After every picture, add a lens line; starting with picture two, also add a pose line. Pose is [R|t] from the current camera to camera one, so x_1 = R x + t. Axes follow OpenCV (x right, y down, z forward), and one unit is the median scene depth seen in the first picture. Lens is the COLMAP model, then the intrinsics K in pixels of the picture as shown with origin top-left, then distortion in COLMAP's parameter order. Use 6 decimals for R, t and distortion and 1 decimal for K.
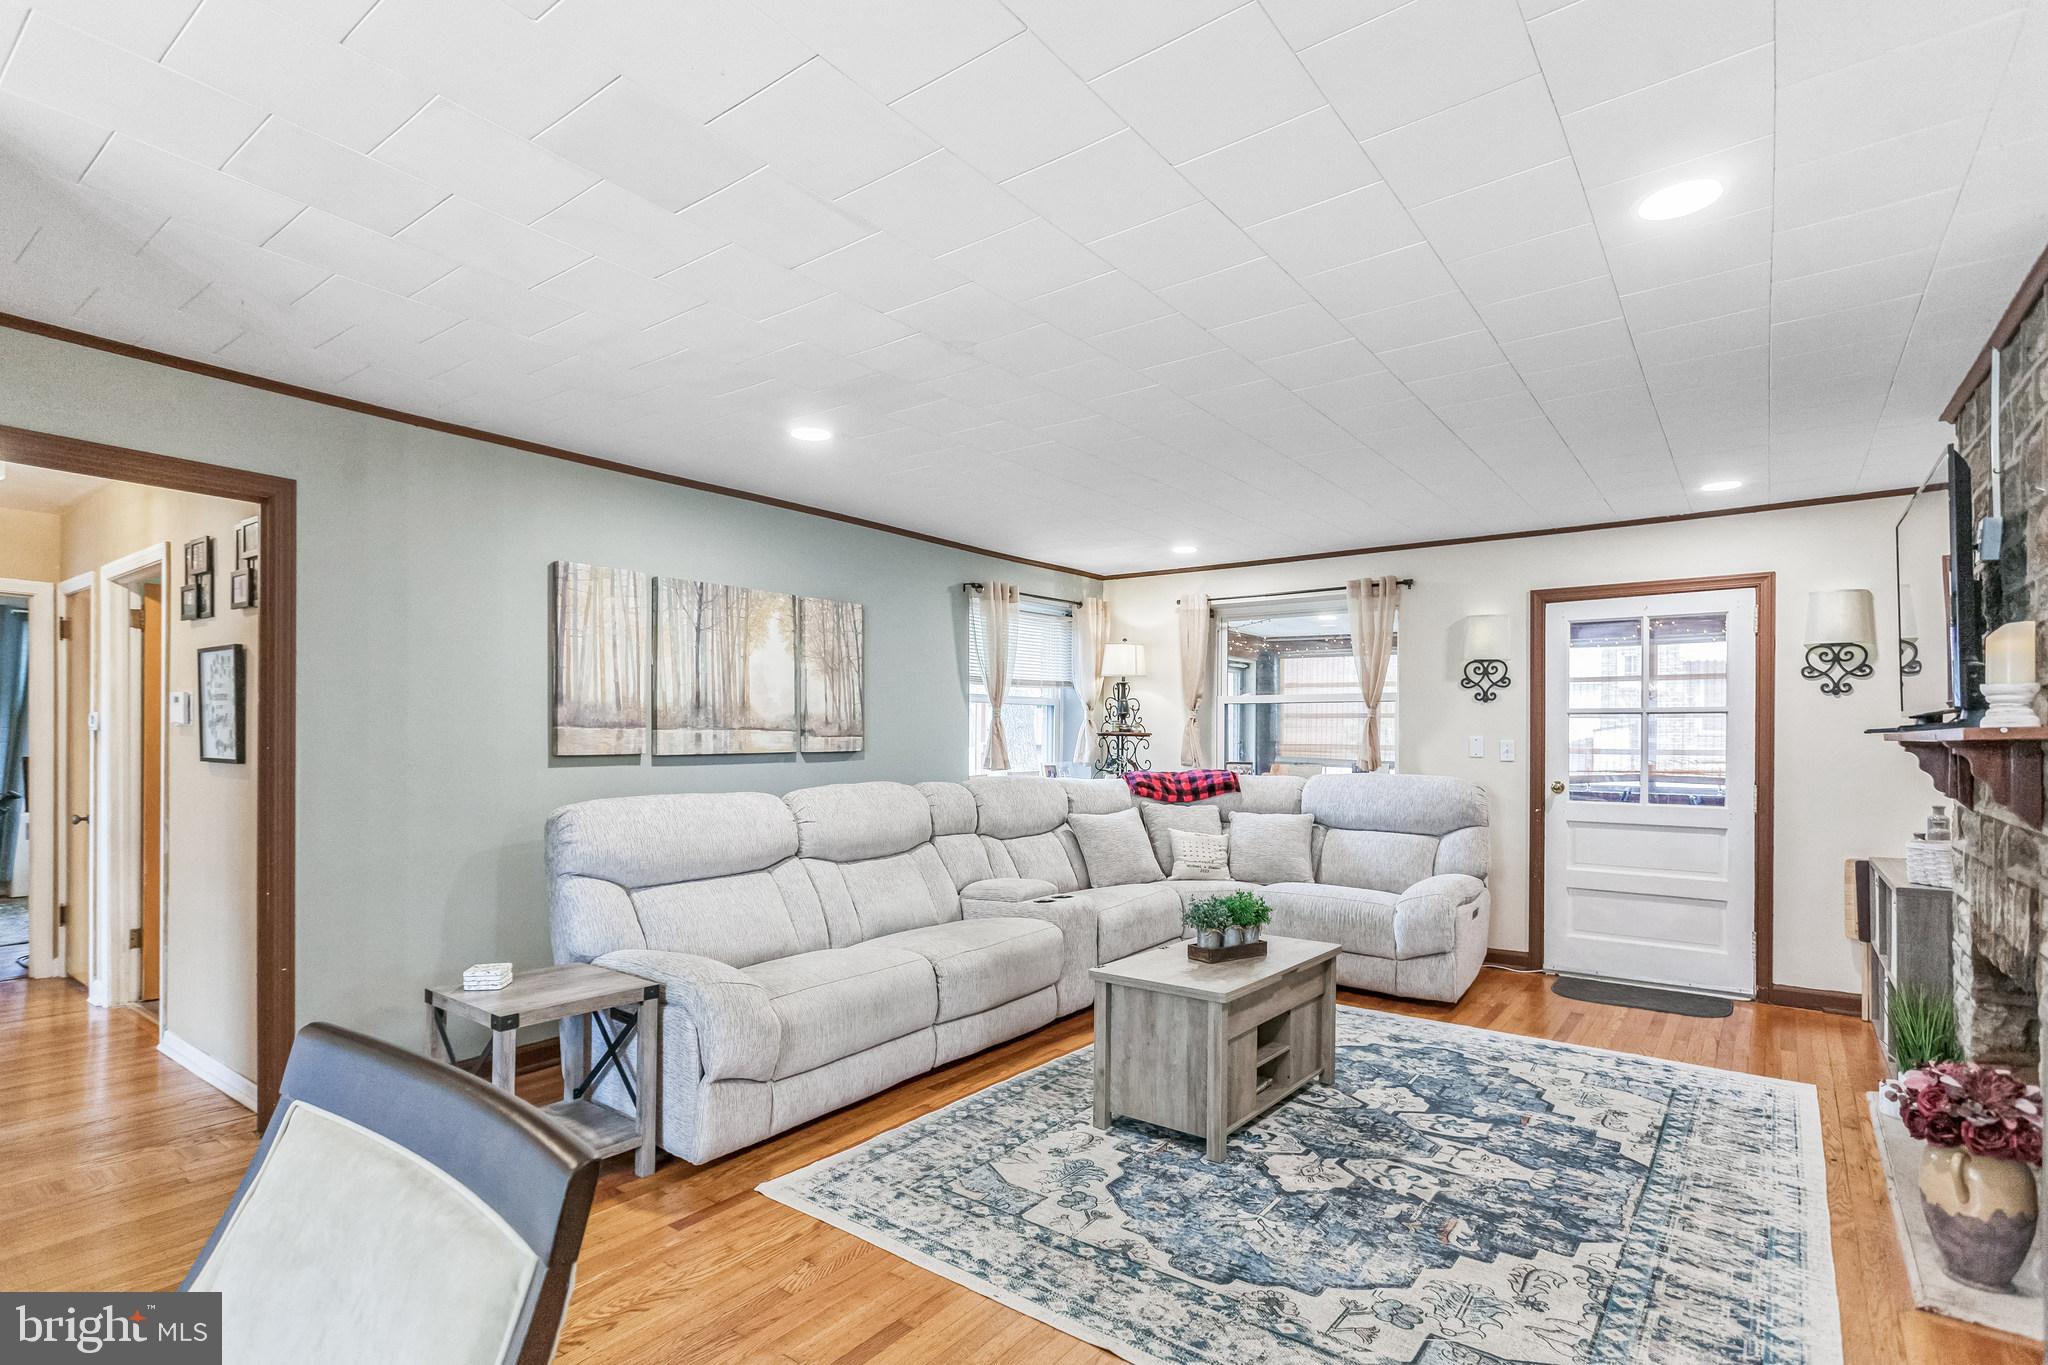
lens RADIAL K [[995.6, 0, 1019.7], [0, 995.6, 730.3], [0, 0, 1]] dist [0.004068, 0.001021]
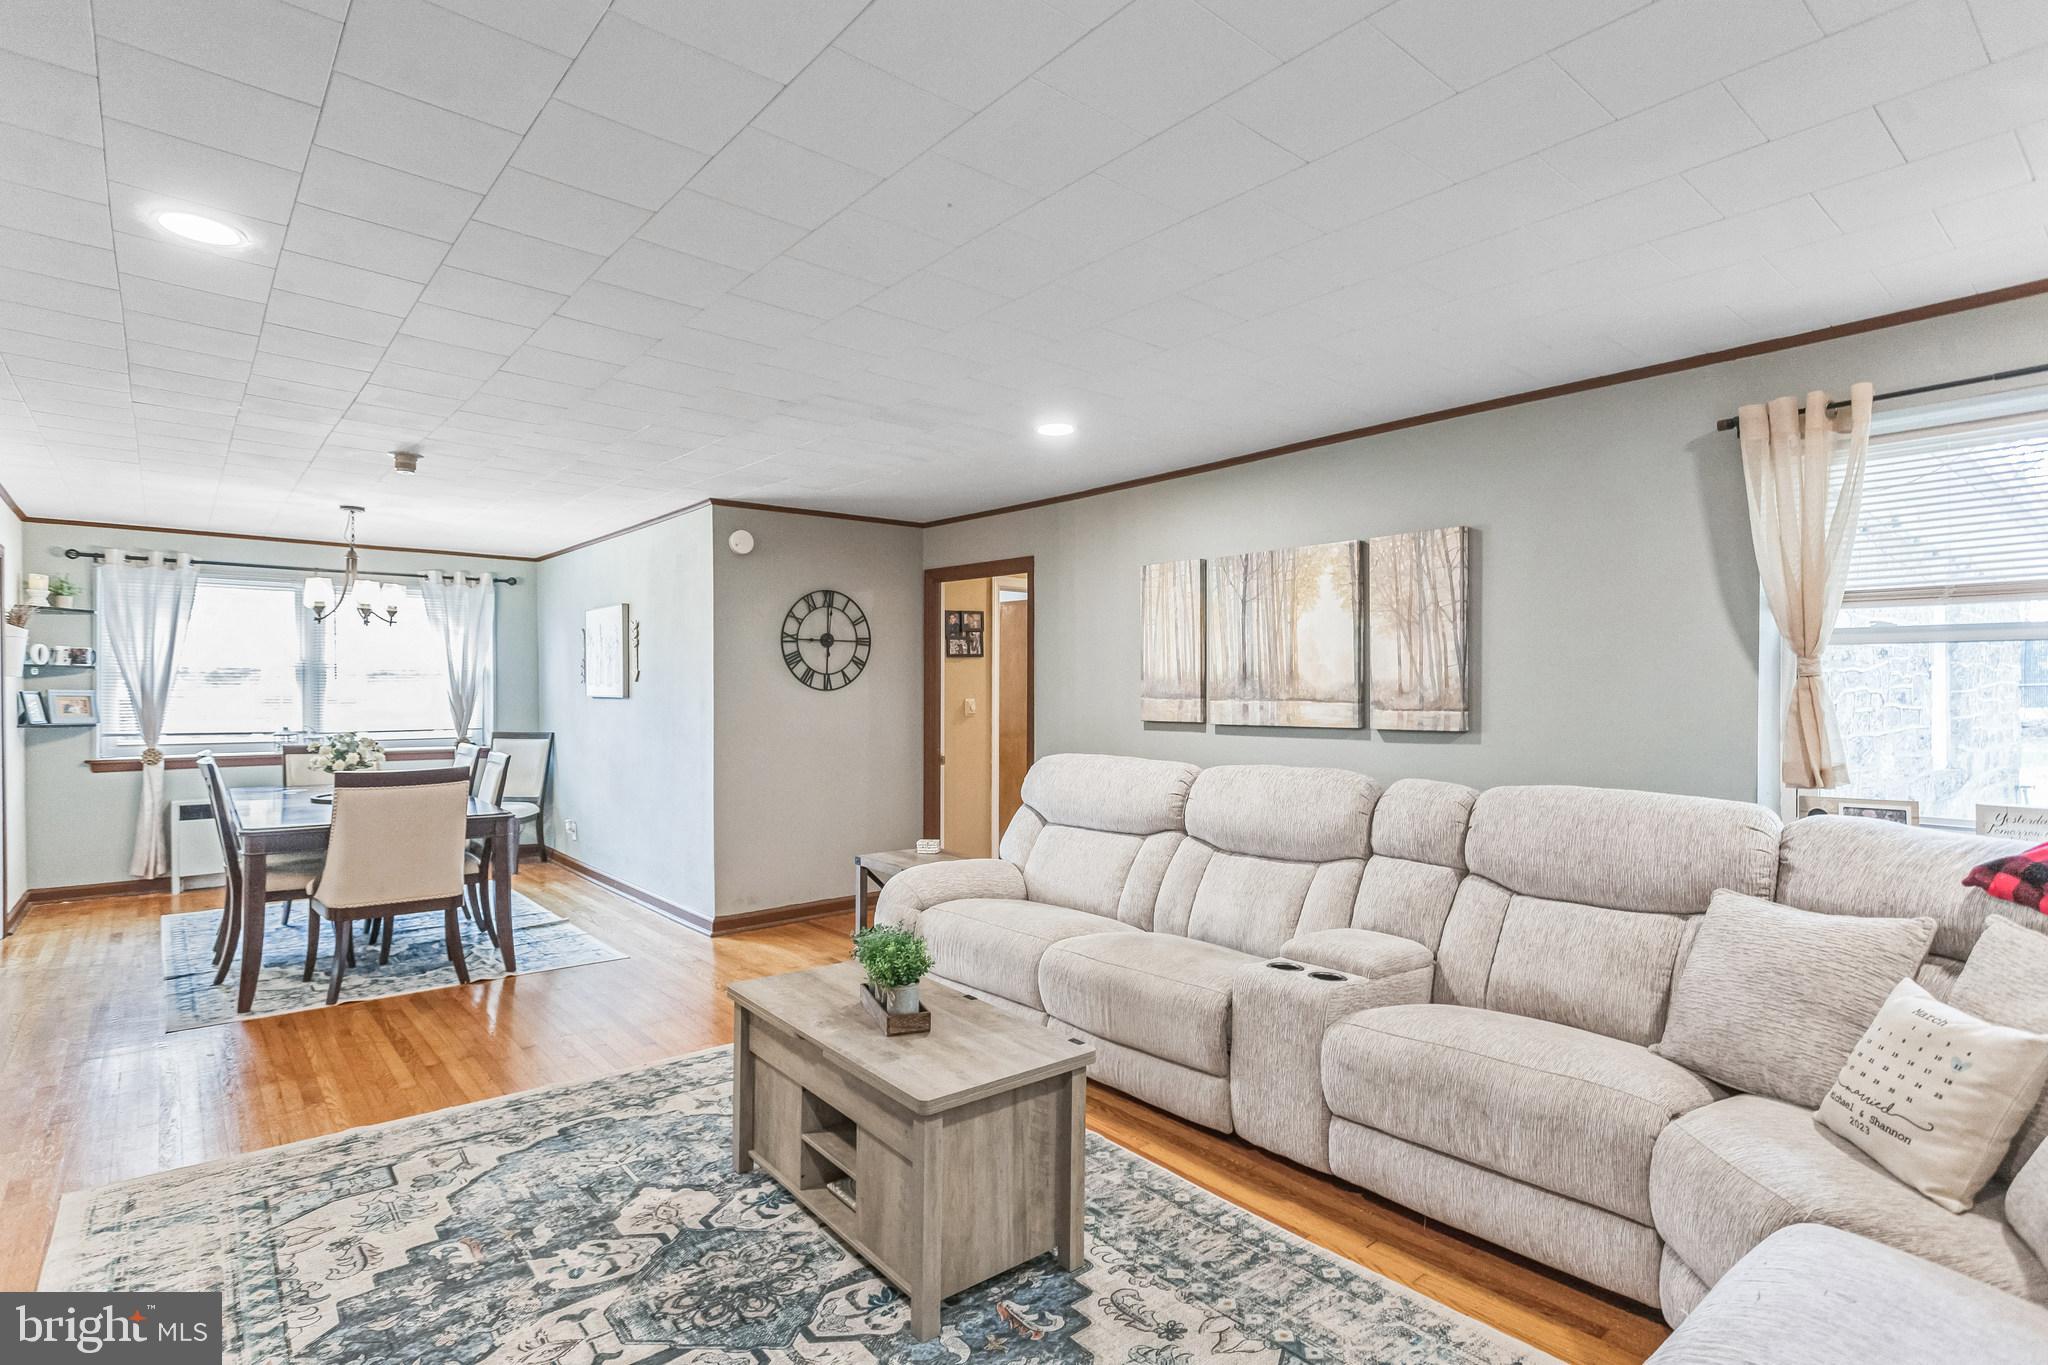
lens RADIAL K [[1017.0, 0, 1025.6], [0, 1017.0, 690.7], [0, 0, 1]] dist [0.001261, -0.000141]
pose [[-0.221644, -0.004620, -0.975117, 0.853924], [0.000345, 0.999988, -0.004817, -0.006671], [0.975128, -0.001404, -0.221640, 1.178883]]
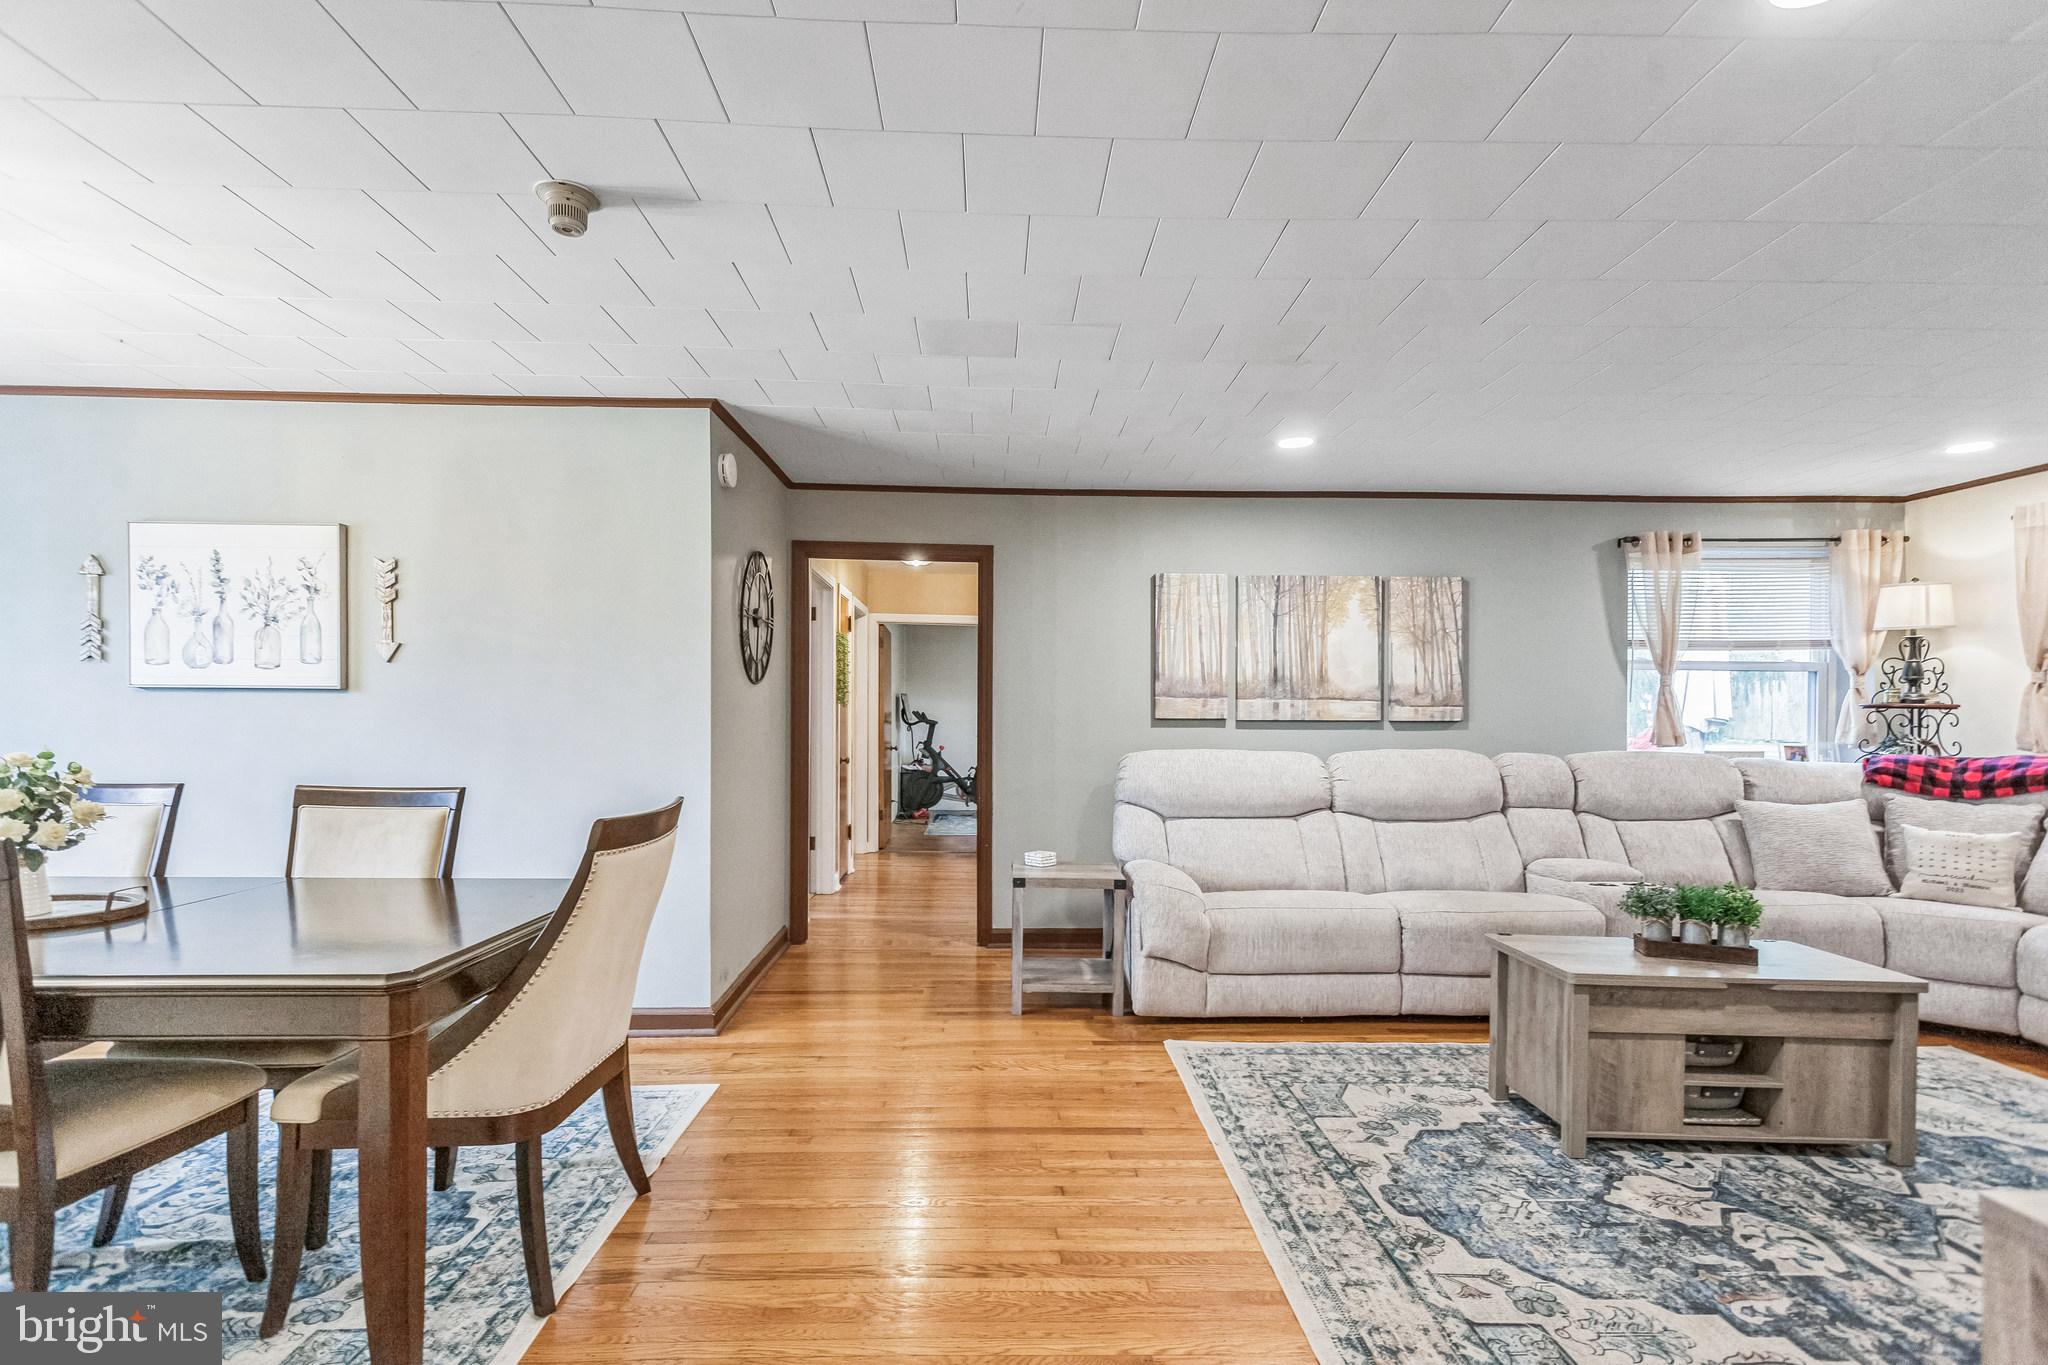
lens RADIAL K [[988.4, 0, 1015.9], [0, 988.4, 707.1], [0, 0, 1]] dist [0.004189, 0.001130]
pose [[0.622871, -0.004821, -0.782310, 0.476895], [-0.002751, 0.999961, -0.008352, 0.022570], [0.782320, 0.007354, 0.622833, 0.022965]]
